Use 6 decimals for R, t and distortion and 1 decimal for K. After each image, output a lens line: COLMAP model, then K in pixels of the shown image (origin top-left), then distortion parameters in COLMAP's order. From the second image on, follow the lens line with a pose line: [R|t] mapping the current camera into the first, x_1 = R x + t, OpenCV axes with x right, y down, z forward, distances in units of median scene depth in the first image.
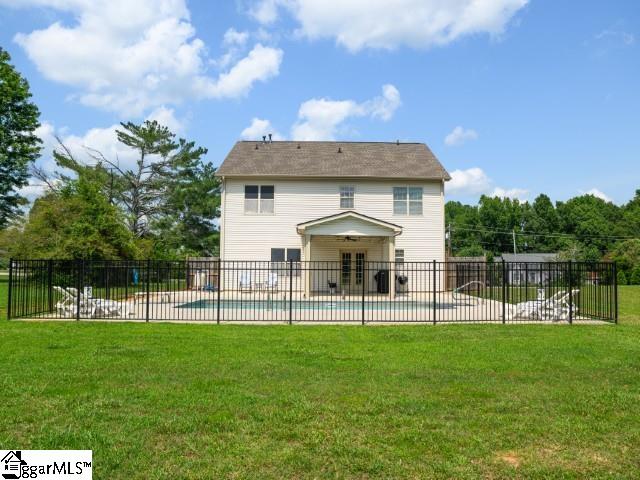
lens RADIAL K [[449.1, 0, 320.8], [0, 449.1, 235.0], [0, 0, 1]] dist [-0.124946, -0.003335]
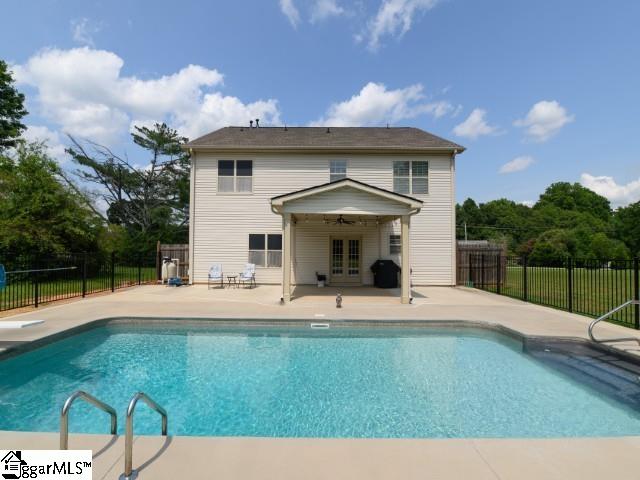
lens RADIAL K [[282.2, 0, 318.8], [0, 282.2, 236.7], [0, 0, 1]] dist [0.001409, 0.000106]
pose [[0.999697, -0.001059, 0.024608, 0.008231], [0.000343, 0.999577, 0.029097, 0.019280], [-0.024628, -0.029079, 0.999274, 0.455425]]
